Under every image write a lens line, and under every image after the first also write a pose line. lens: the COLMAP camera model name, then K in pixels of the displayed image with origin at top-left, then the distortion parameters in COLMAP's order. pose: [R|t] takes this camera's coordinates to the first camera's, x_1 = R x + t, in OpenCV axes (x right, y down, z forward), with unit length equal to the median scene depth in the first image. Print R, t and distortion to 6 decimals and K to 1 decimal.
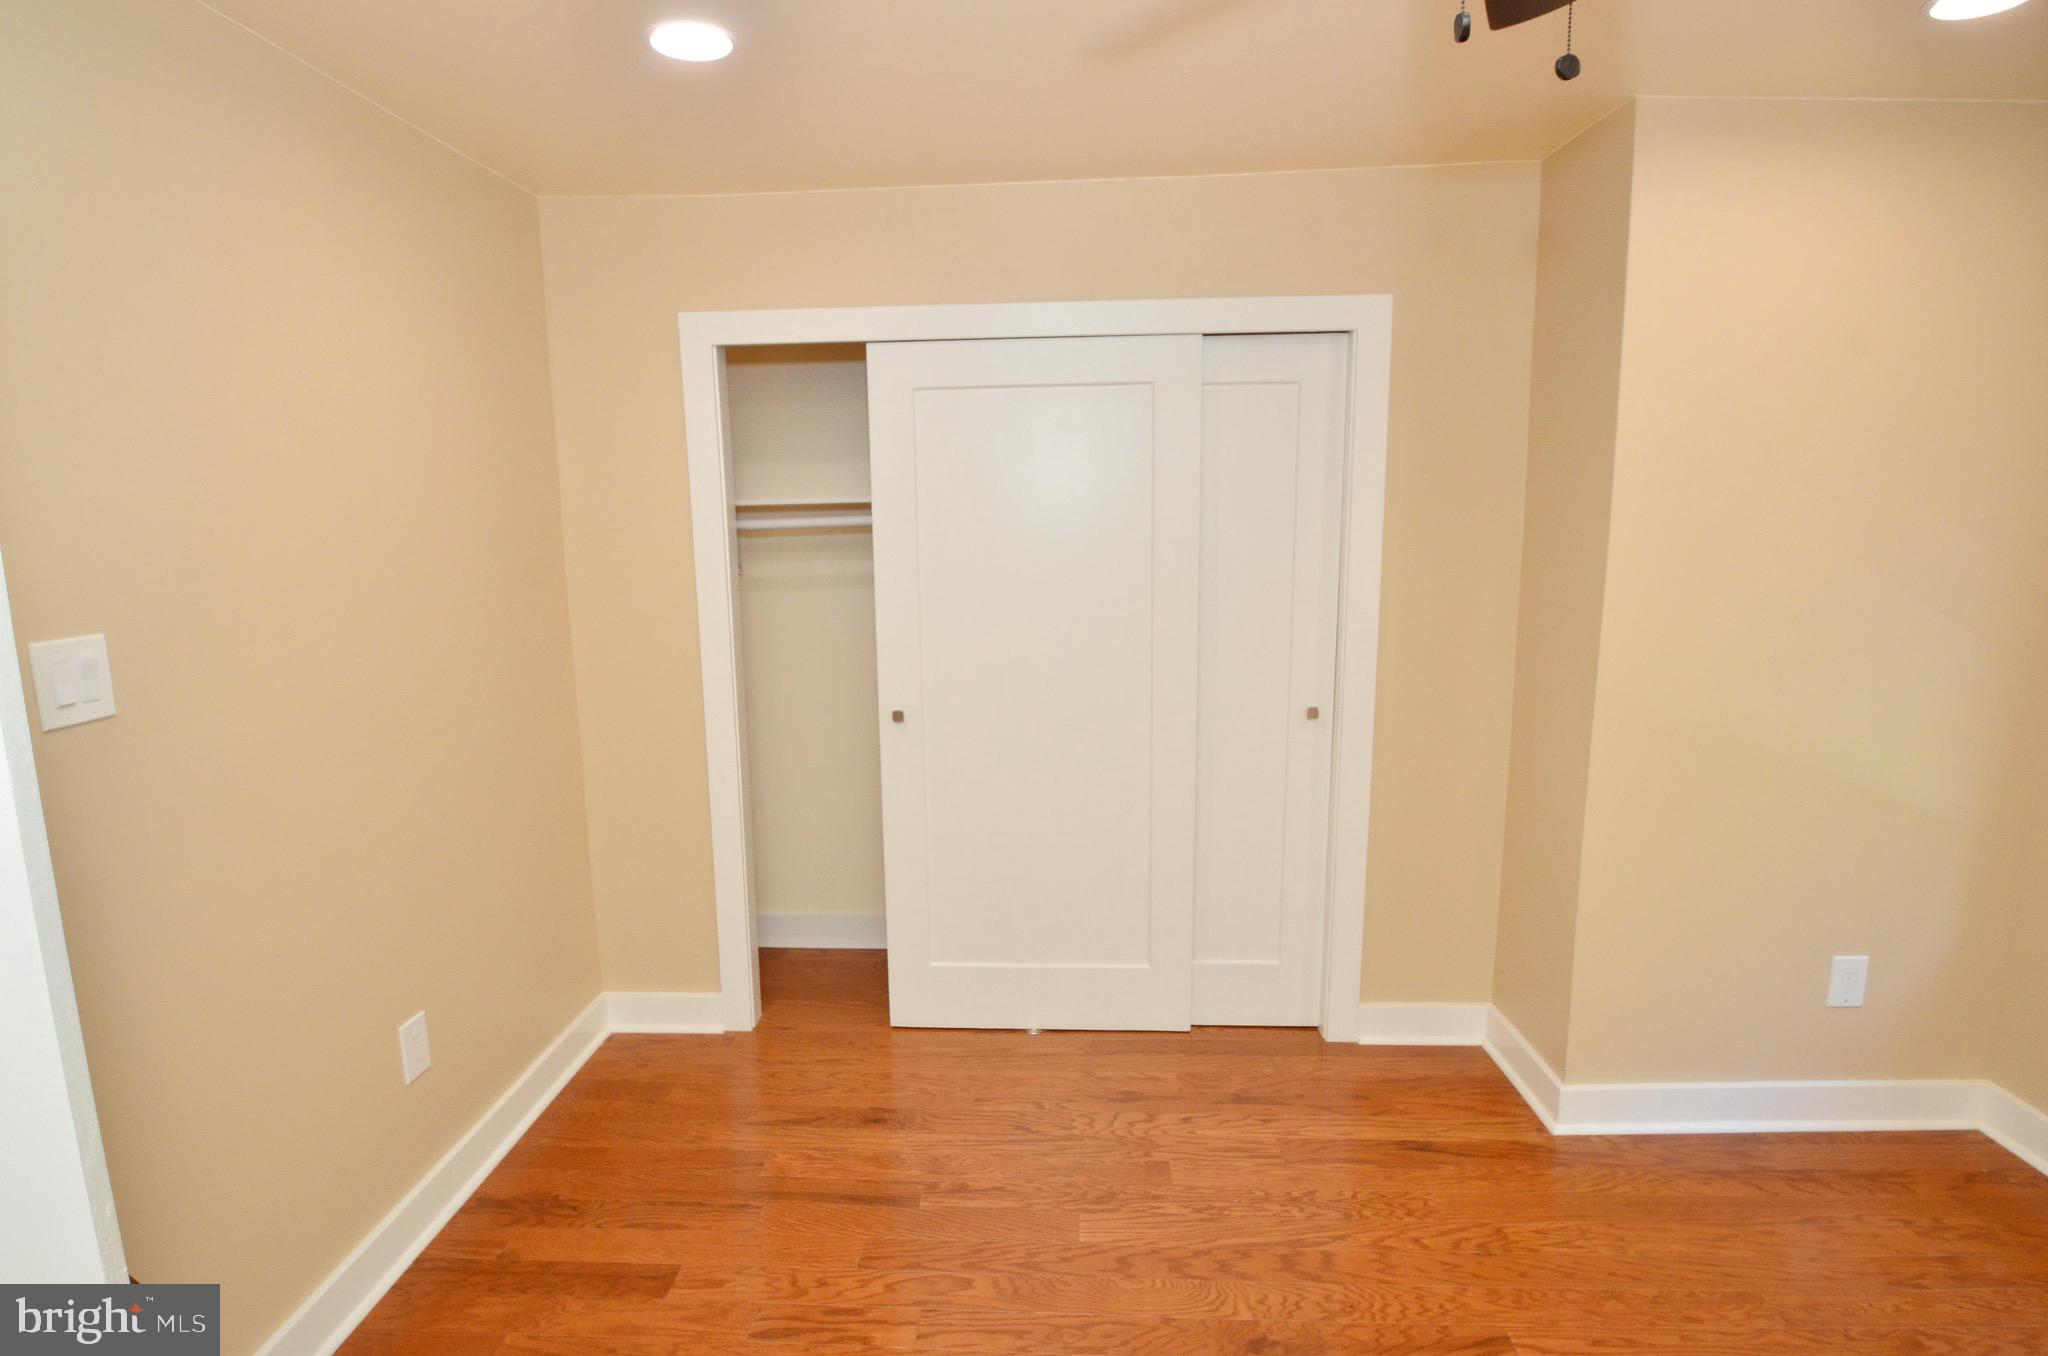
lens RADIAL K [[1090.0, 0, 992.5], [0, 1090.0, 711.1], [0, 0, 1]] dist [-0.023129, 0.000470]
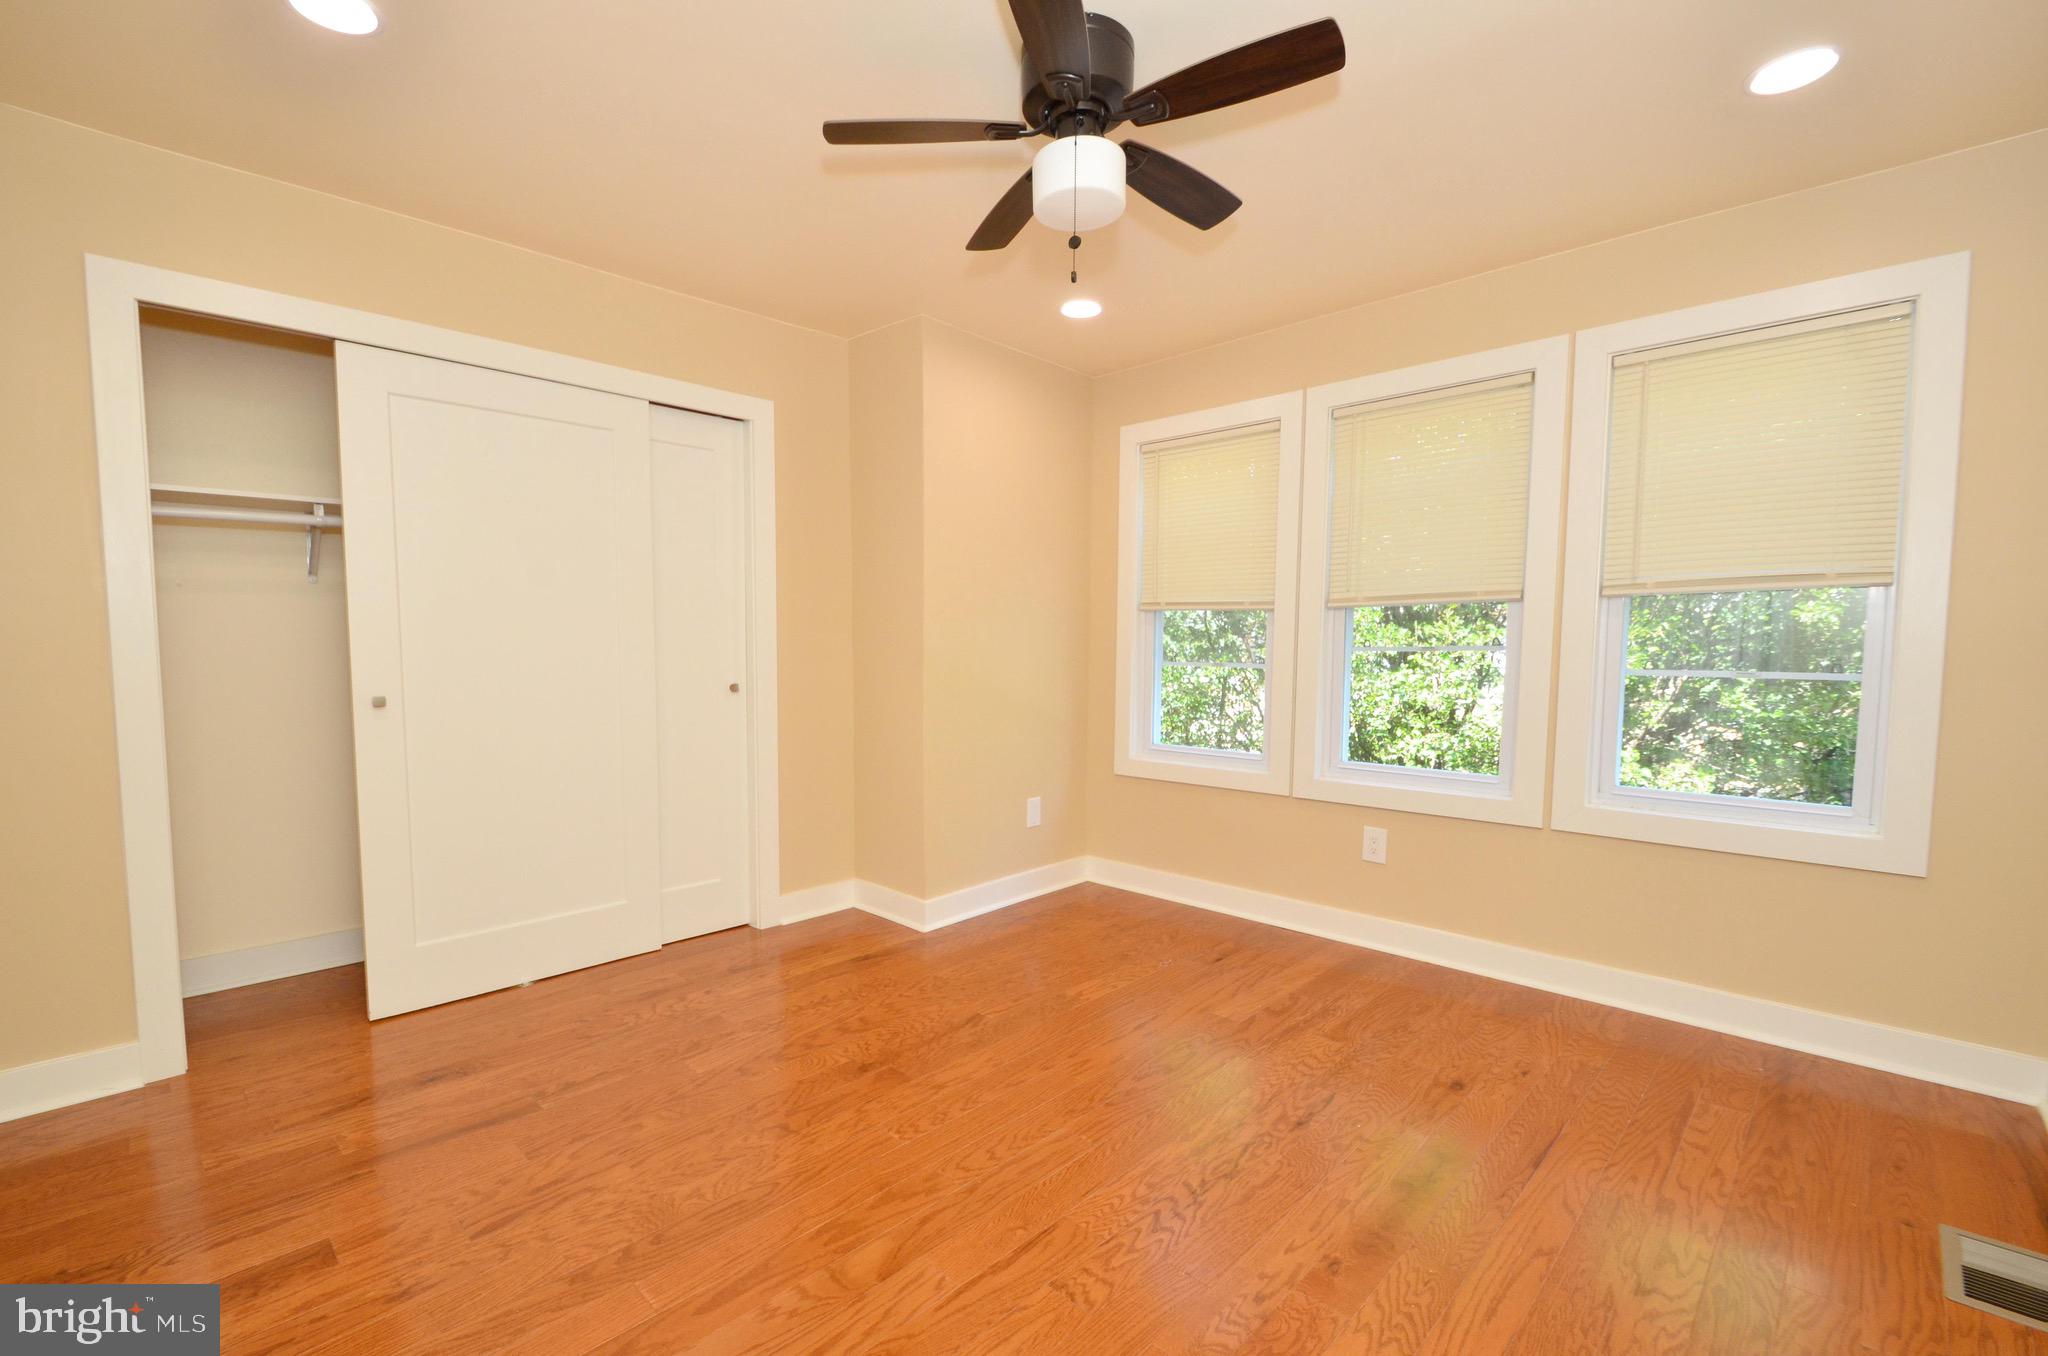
lens RADIAL K [[883.2, 0, 994.8], [0, 883.2, 708.8], [0, 0, 1]] dist [0.006690, -0.013394]
pose [[0.656861, -0.039530, 0.752975, -0.356895], [0.112962, 0.992514, -0.046438, 0.124212], [-0.745502, 0.115561, 0.656409, 0.019236]]
